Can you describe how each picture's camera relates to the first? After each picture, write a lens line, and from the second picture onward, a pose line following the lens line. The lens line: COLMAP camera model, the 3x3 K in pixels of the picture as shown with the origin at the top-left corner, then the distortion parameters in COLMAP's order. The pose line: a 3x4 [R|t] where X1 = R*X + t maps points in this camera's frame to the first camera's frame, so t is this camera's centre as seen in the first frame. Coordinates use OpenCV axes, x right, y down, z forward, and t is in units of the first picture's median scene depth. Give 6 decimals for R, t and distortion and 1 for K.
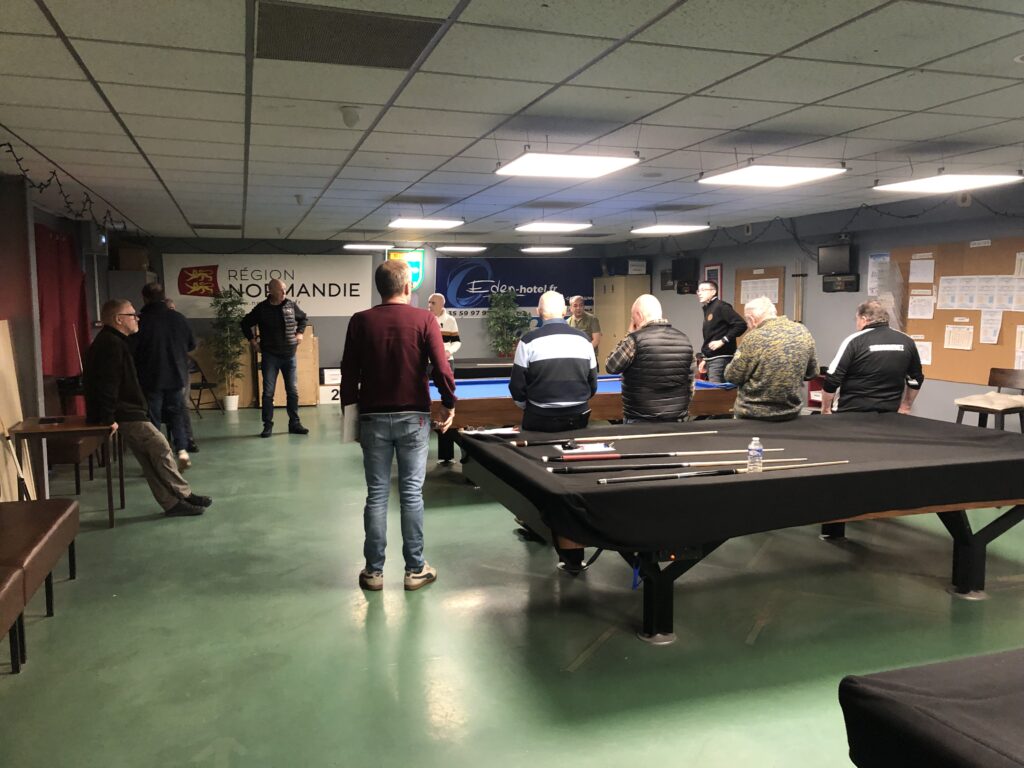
lens RADIAL K [[836.4, 0, 511.9], [0, 836.4, 384.1], [0, 0, 1]] dist [0.031896, -0.048895]
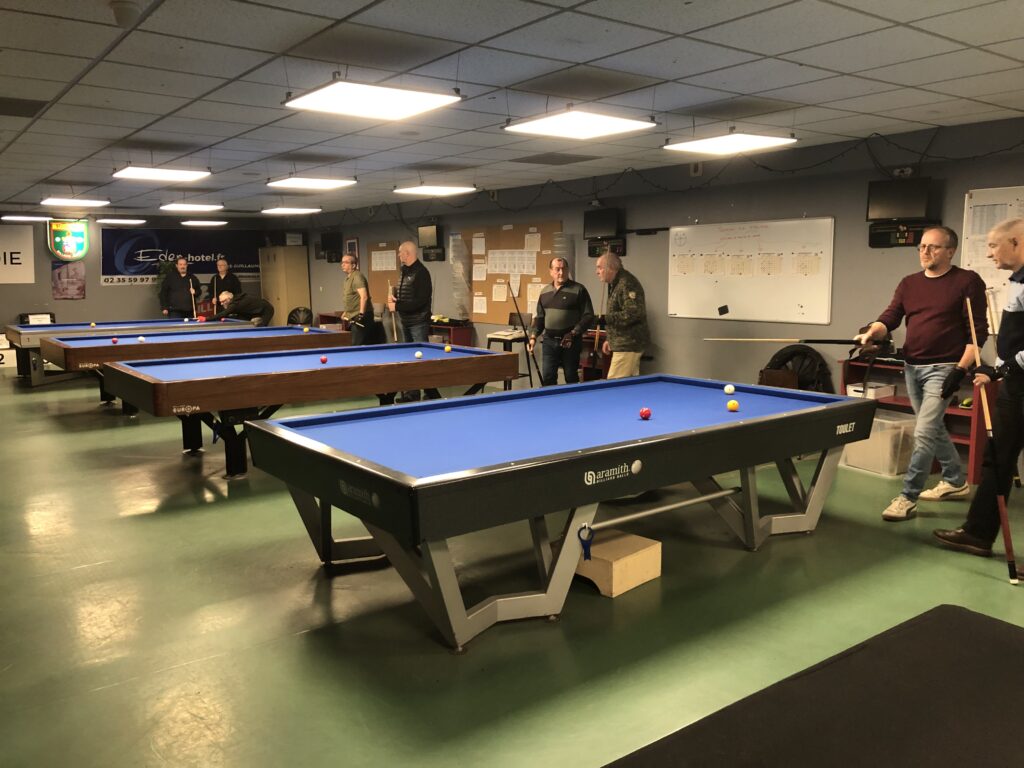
lens RADIAL K [[836.4, 0, 515.1], [0, 836.4, 393.0], [0, 0, 1]] dist [0.031896, -0.048895]
pose [[0.943520, -0.049602, 0.327581, 0.068584], [0.034832, 0.998101, 0.050807, 0.035233], [-0.329479, -0.036527, 0.943456, -0.295513]]
